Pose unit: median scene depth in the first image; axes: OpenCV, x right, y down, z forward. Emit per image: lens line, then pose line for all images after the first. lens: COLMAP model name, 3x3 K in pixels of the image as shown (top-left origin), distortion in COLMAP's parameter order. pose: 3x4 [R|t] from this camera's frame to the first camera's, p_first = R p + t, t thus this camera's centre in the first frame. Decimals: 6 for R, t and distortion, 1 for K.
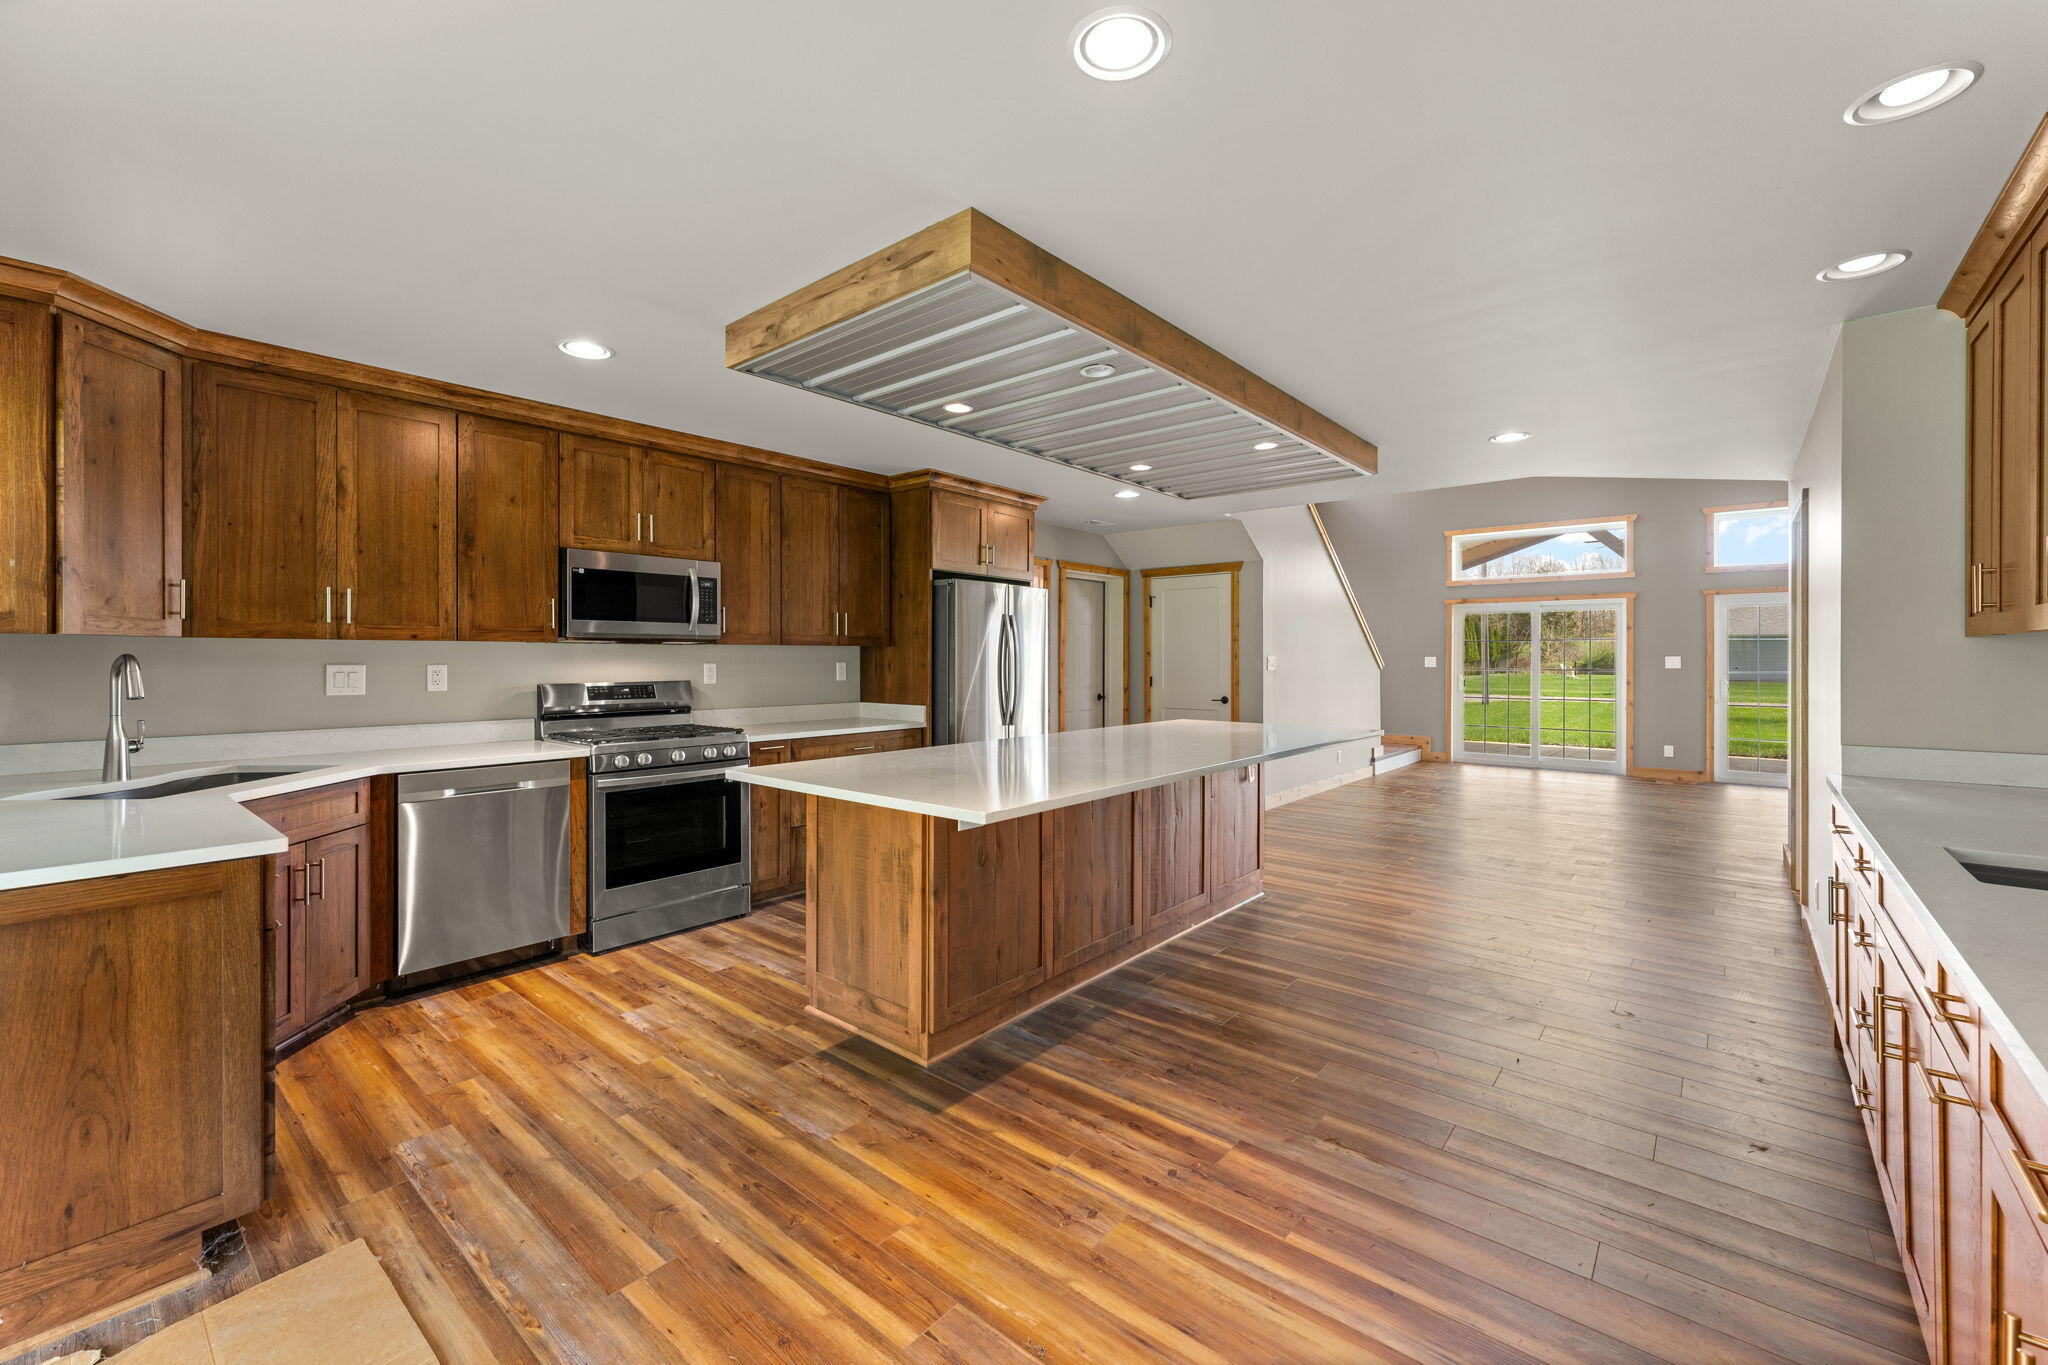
lens RADIAL K [[843.2, 0, 1014.0], [0, 843.2, 661.2], [0, 0, 1]] dist [-0.001194, 0.001625]
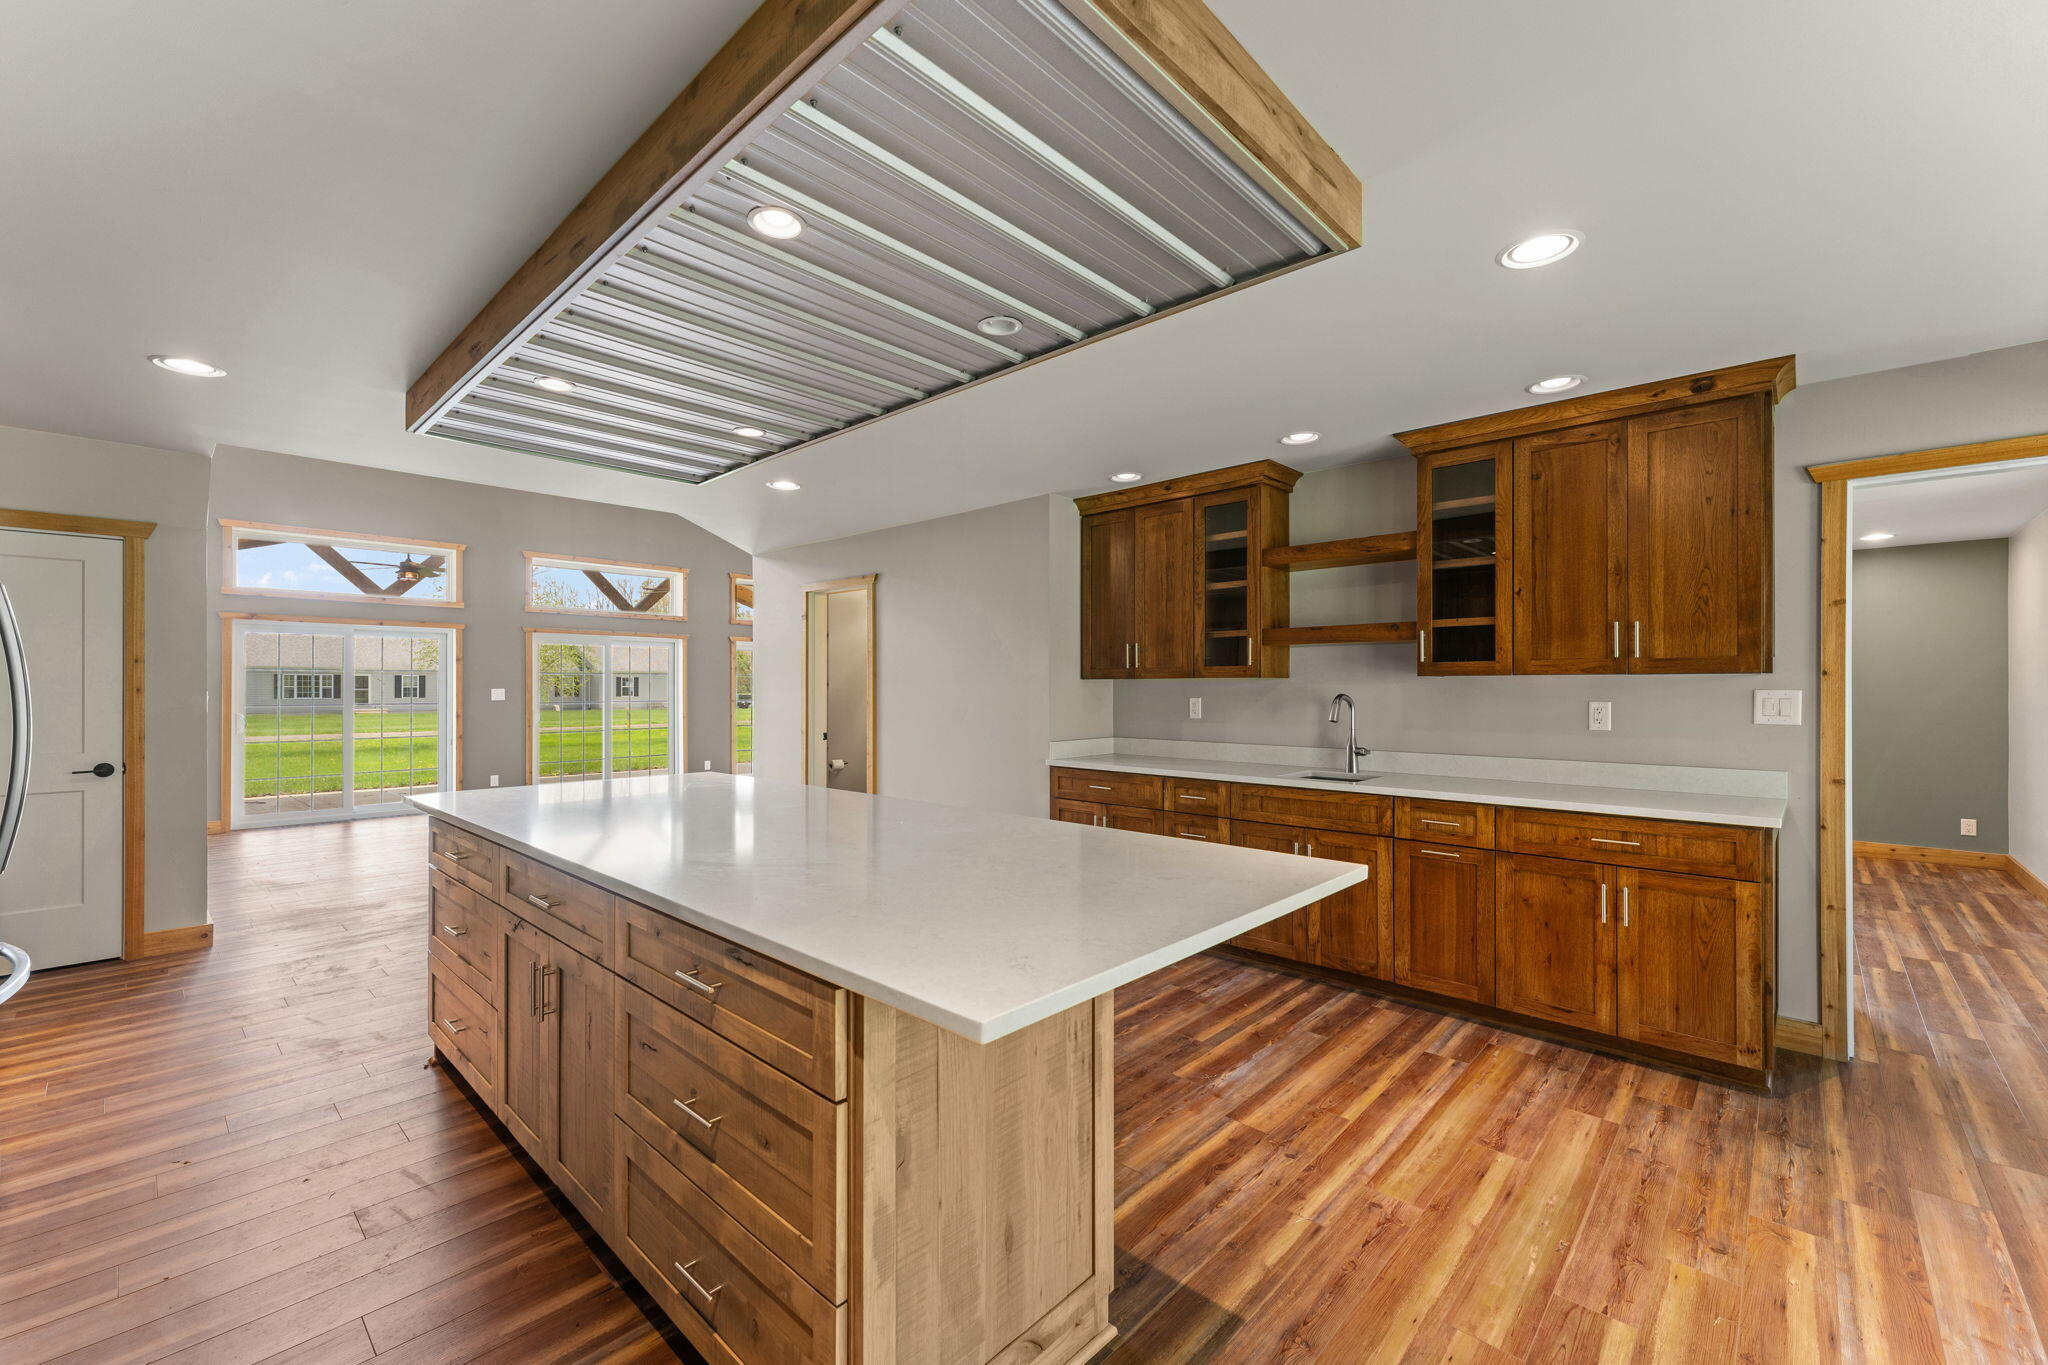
lens RADIAL K [[843.2, 0, 1020.5], [0, 843.2, 690.2], [0, 0, 1]] dist [-0.001194, 0.001625]
pose [[0.037030, -0.004578, 0.999304, -0.681473], [0.007411, 0.999963, 0.004306, -0.010493], [-0.999287, 0.007246, 0.037062, 0.956926]]
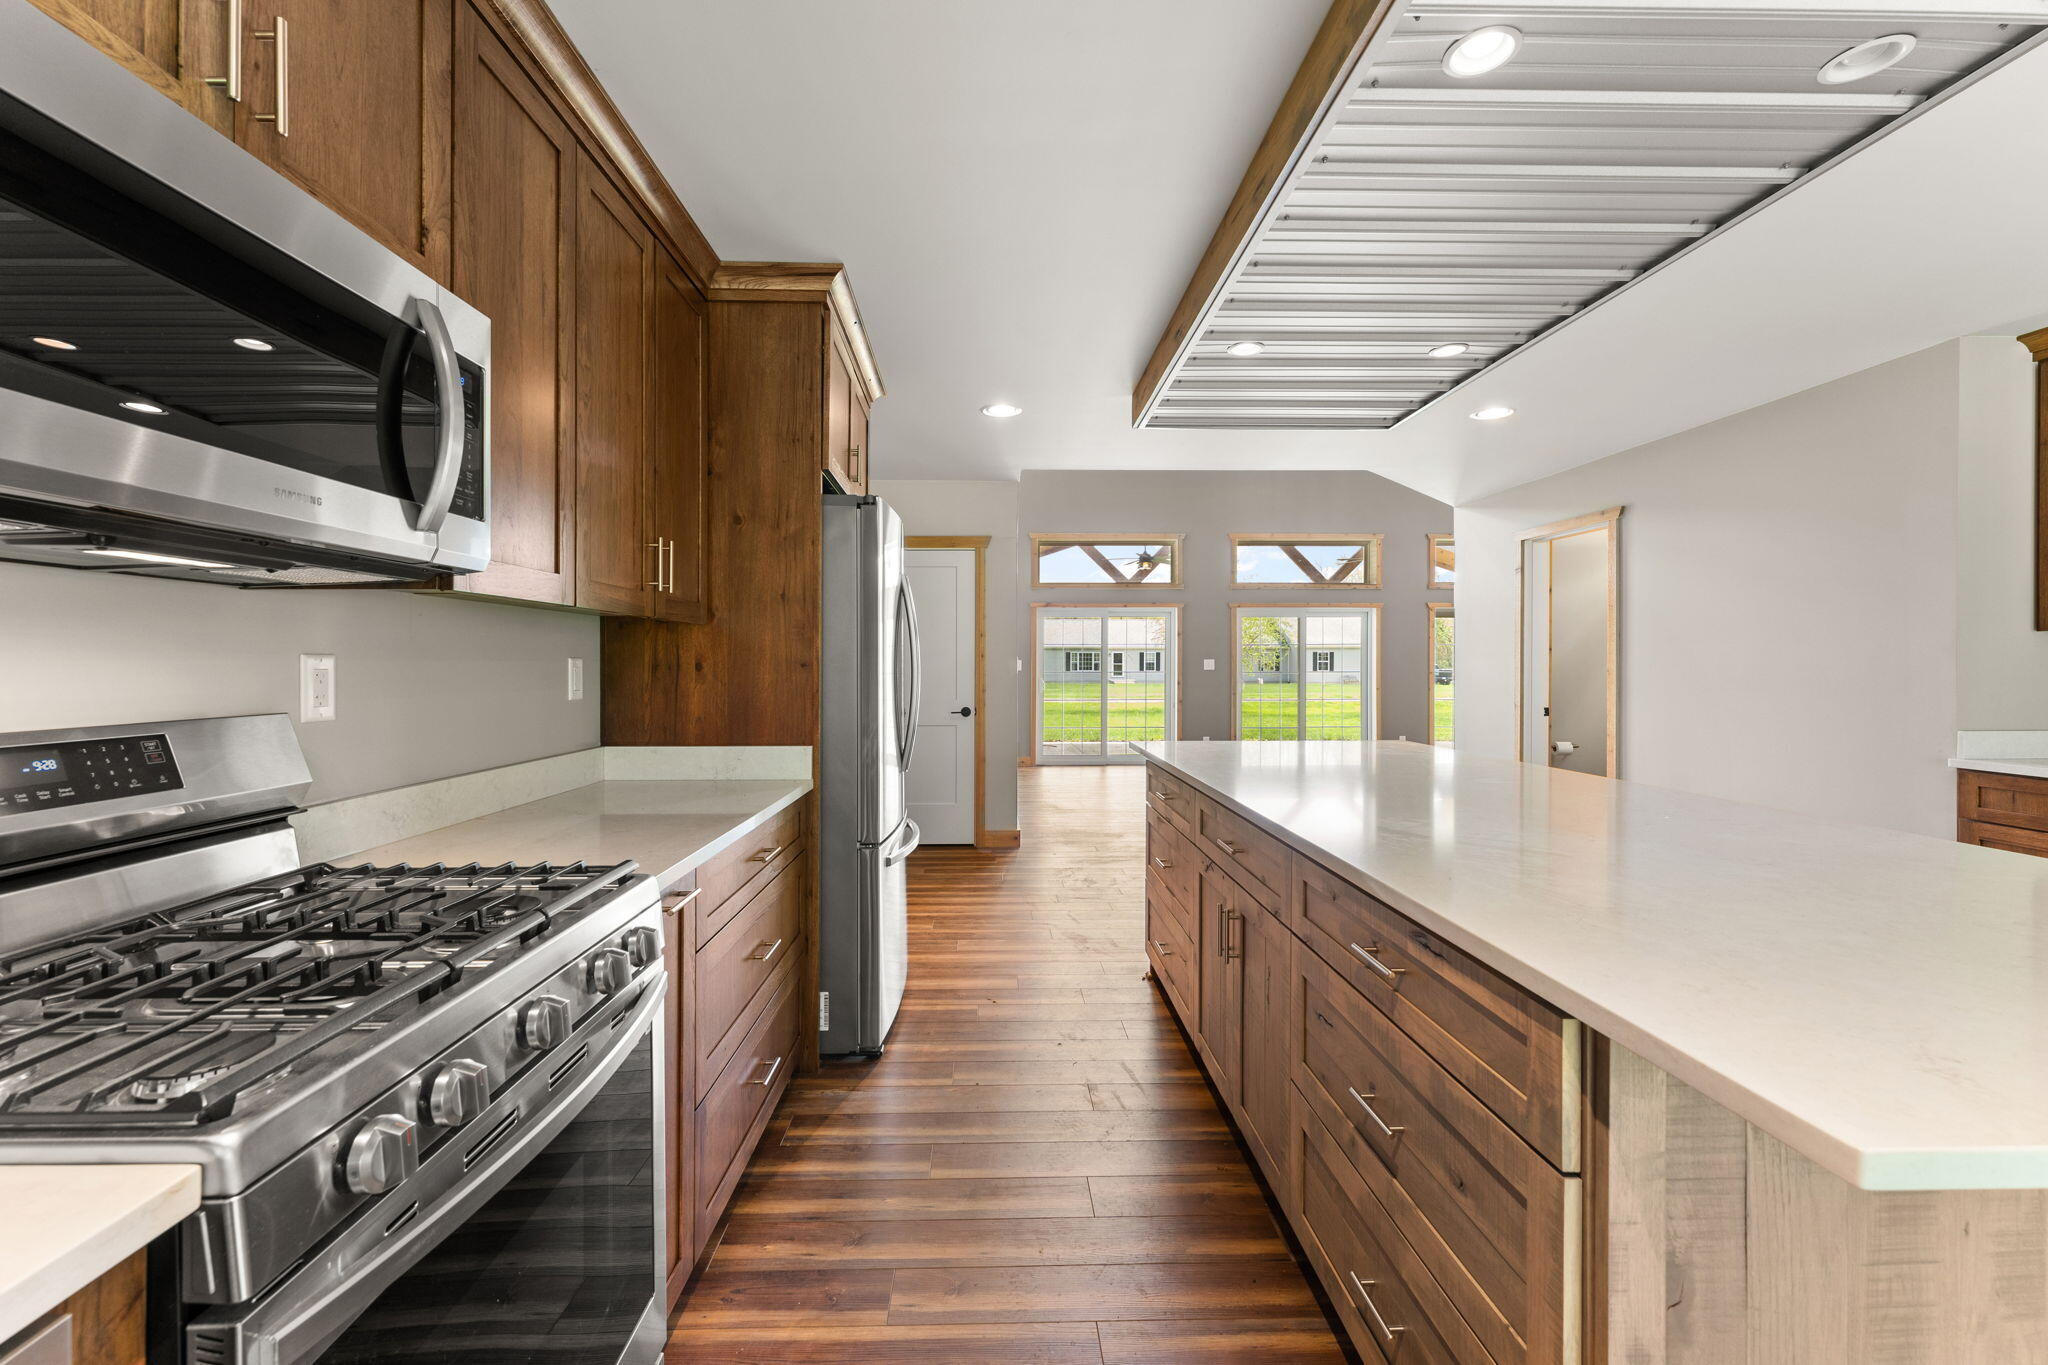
lens RADIAL K [[843.2, 0, 1009.1], [0, 843.2, 665.2], [0, 0, 1]] dist [-0.001194, 0.001625]
pose [[0.739635, 0.000376, 0.673008, -0.614127], [0.003716, 0.999982, -0.004642, 0.014864], [-0.672998, 0.005935, 0.739621, 0.975652]]
